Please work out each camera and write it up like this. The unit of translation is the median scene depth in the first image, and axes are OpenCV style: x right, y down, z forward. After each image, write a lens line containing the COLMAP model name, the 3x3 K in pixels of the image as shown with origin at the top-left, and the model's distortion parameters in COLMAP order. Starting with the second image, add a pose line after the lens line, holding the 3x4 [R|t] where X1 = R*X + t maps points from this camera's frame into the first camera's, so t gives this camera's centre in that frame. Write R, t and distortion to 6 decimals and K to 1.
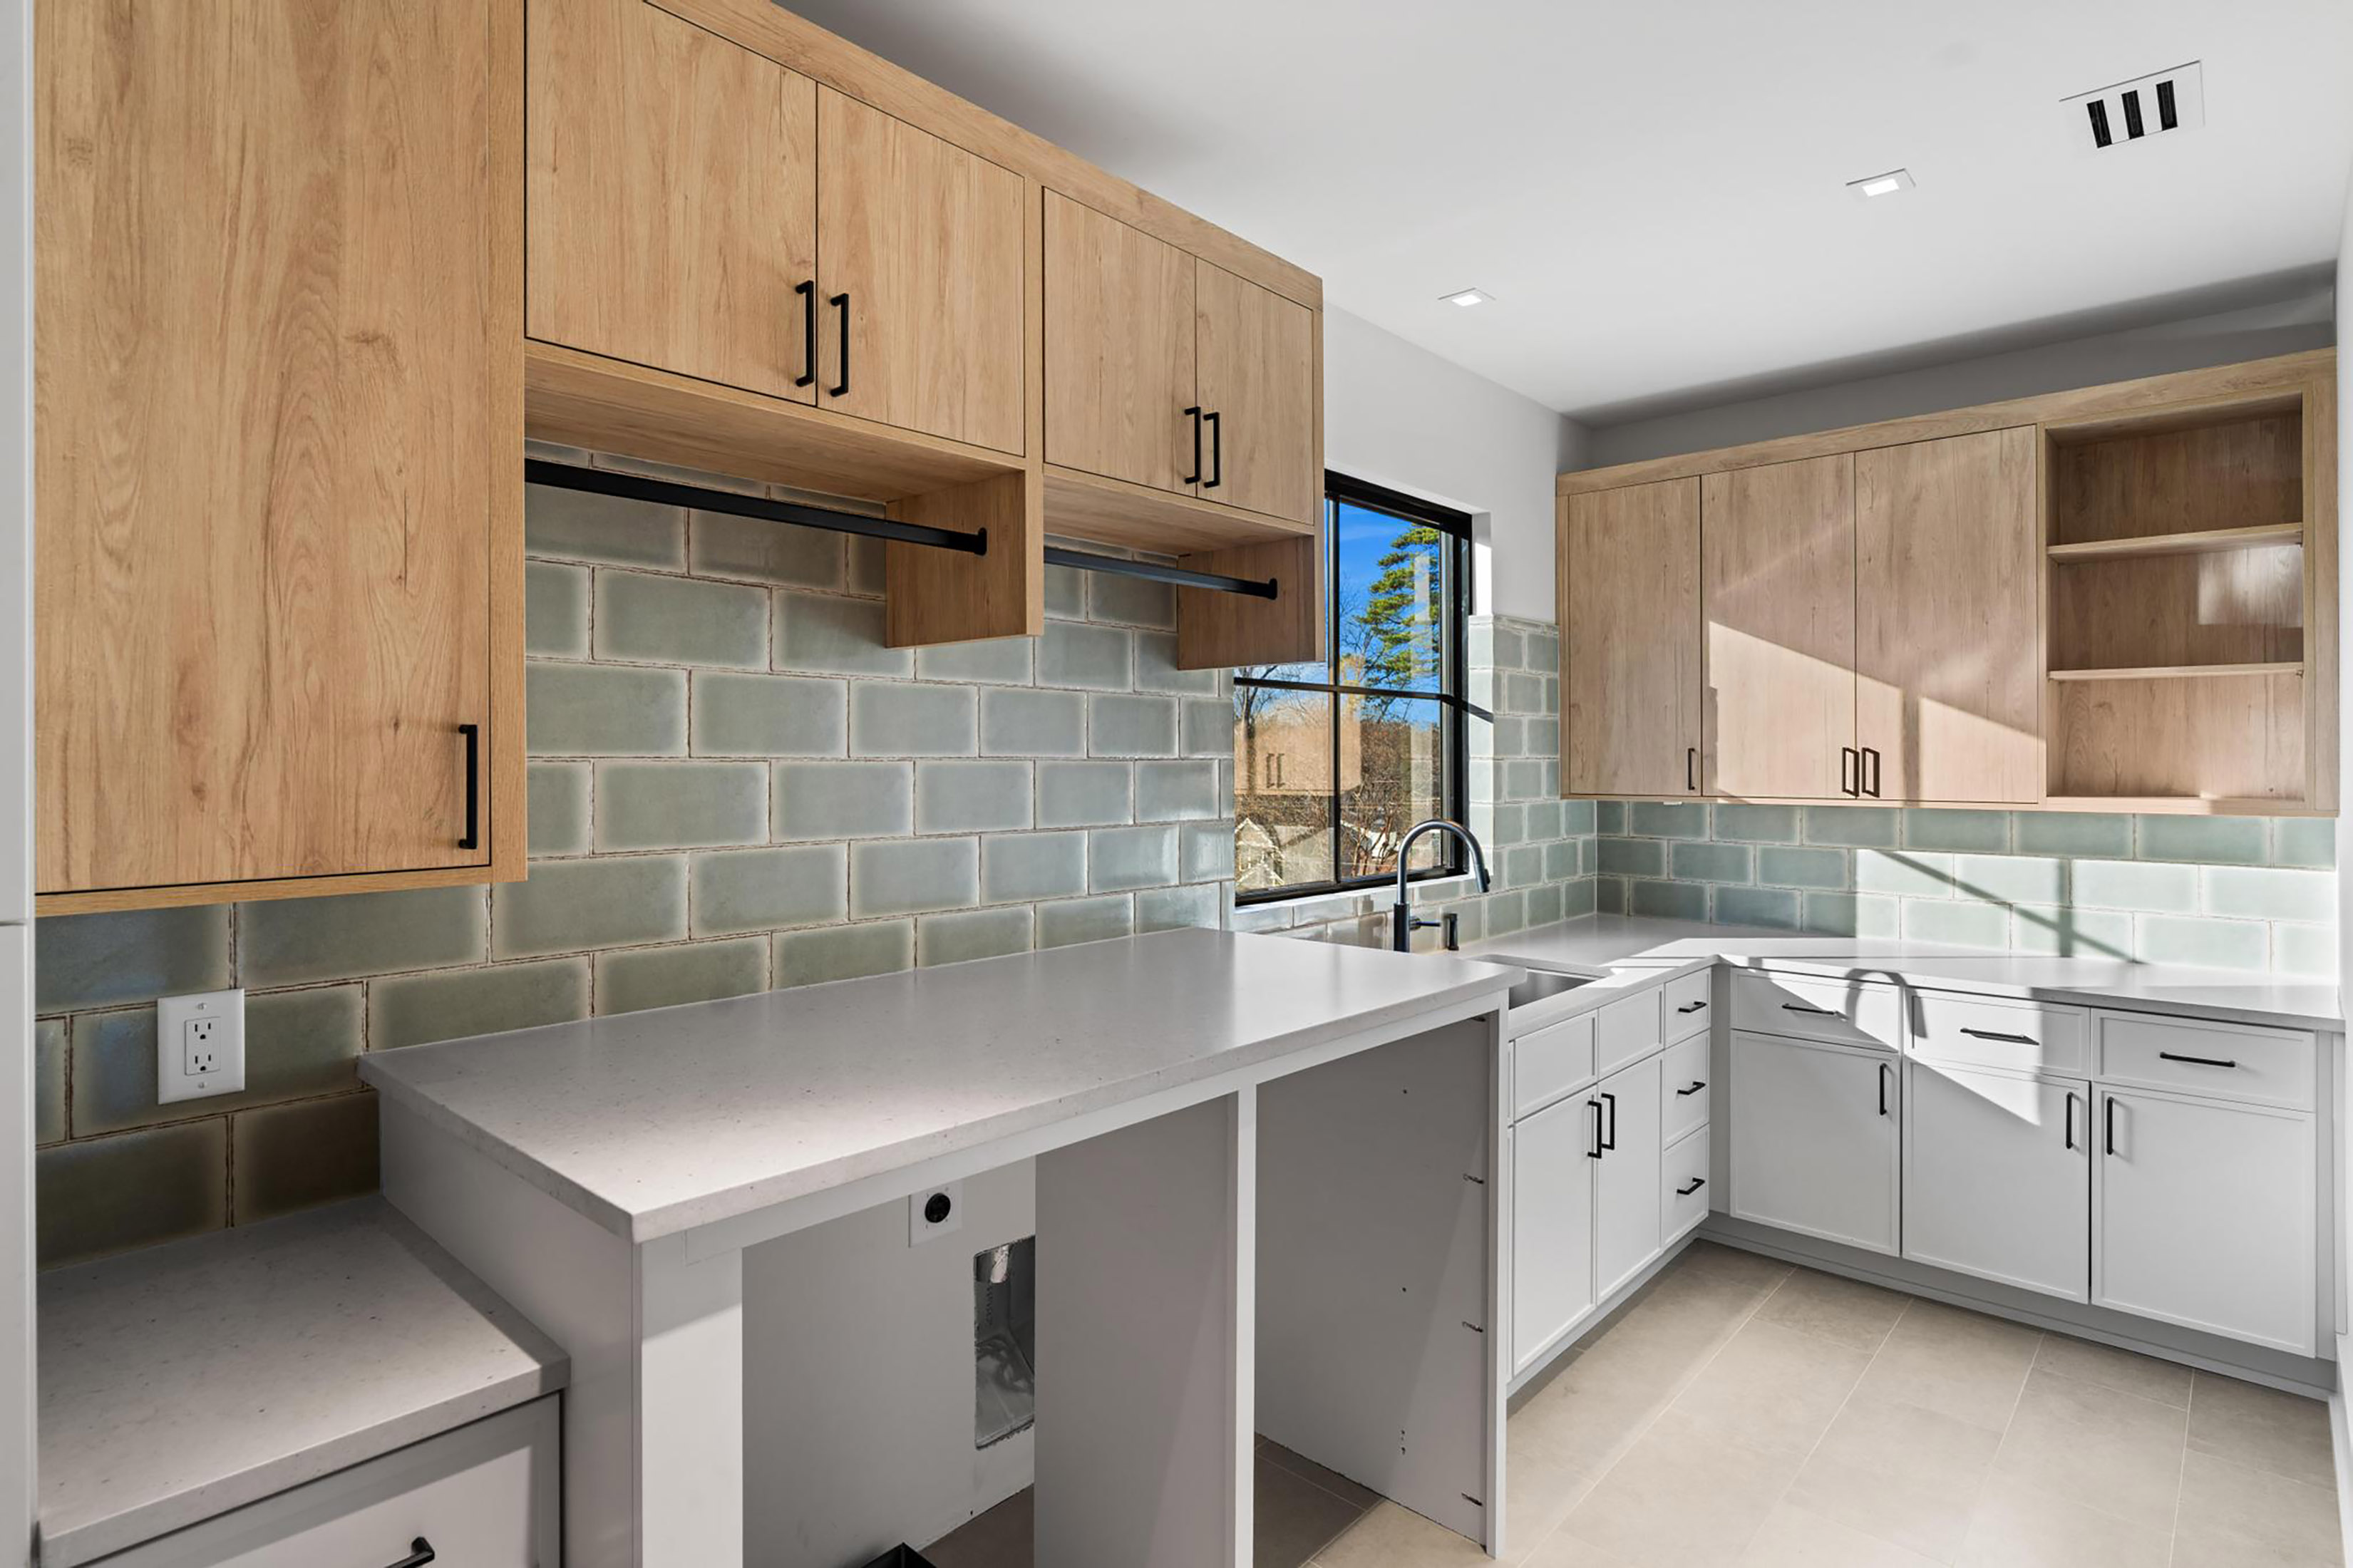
lens RADIAL K [[1217.7, 0, 1169.0], [0, 1217.7, 769.8], [0, 0, 1]] dist [-0.001312, -0.001266]
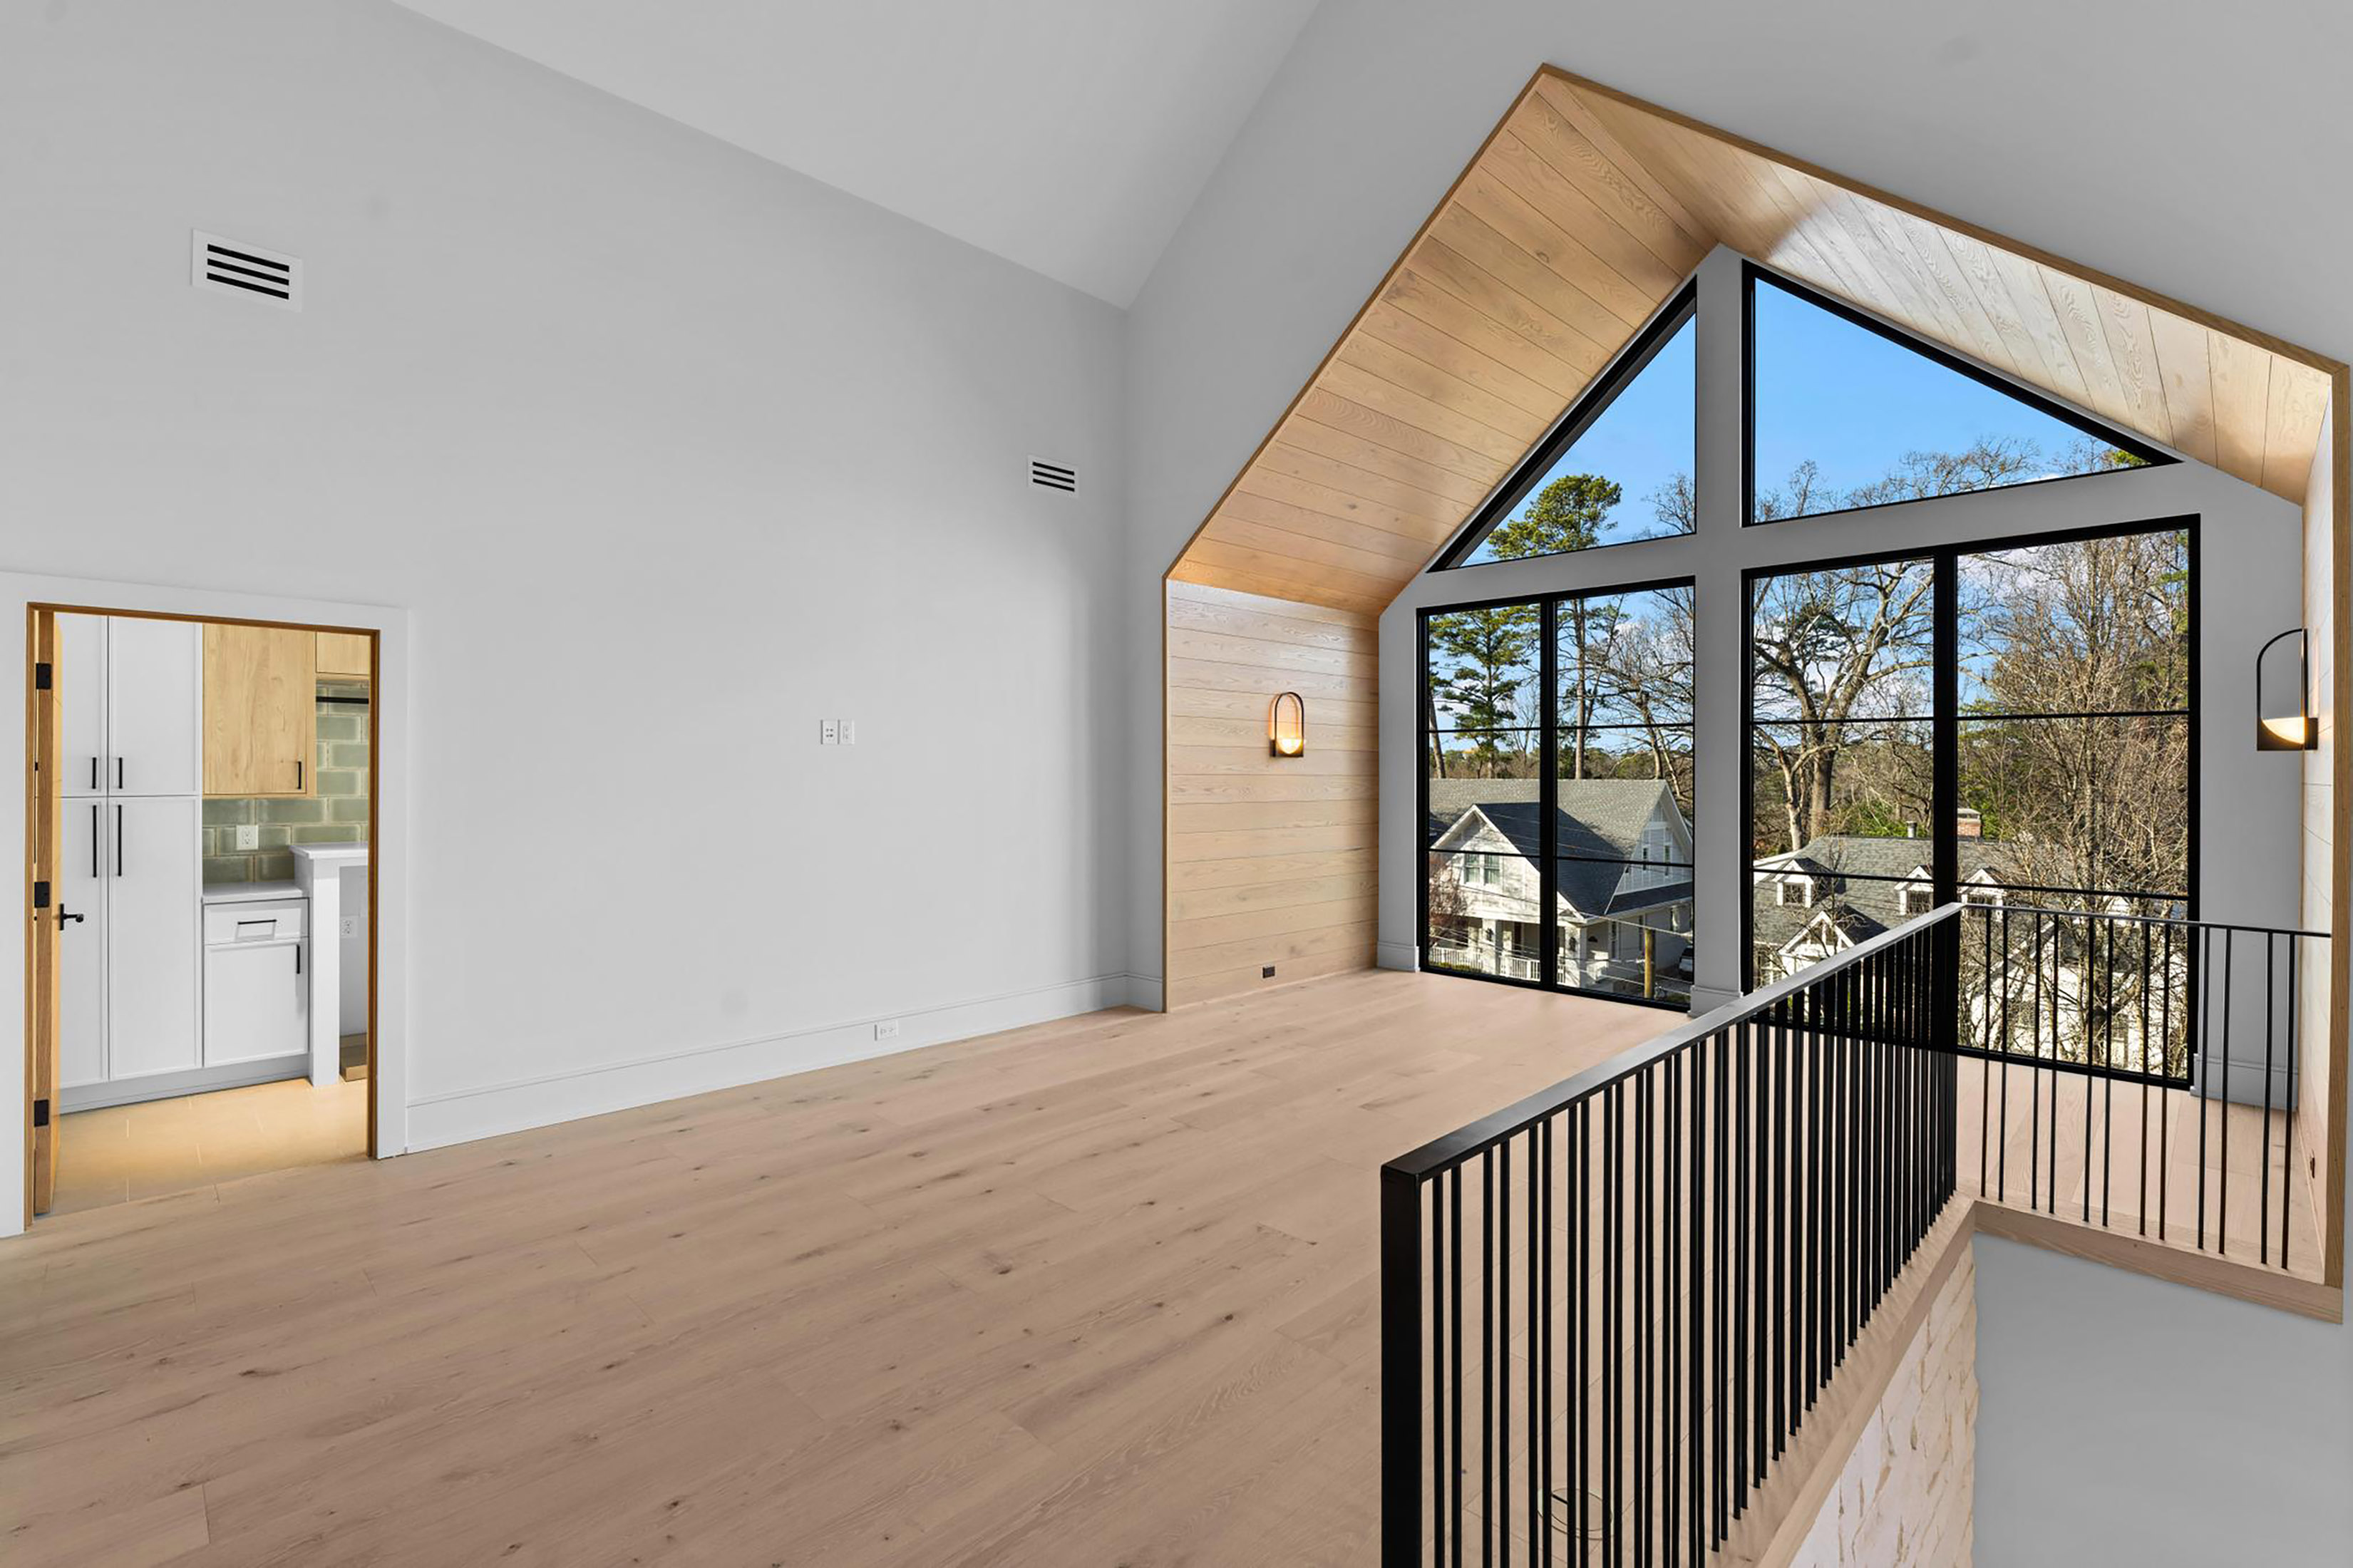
lens RADIAL K [[1076.1, 0, 1177.0], [0, 1076.1, 781.2], [0, 0, 1]] dist [-0.002785, -0.000495]
pose [[0.999033, 0.007619, -0.043296, 2.939003], [-0.007330, 0.999950, 0.006846, -0.016050], [0.043346, -0.006522, 0.999039, -2.926617]]
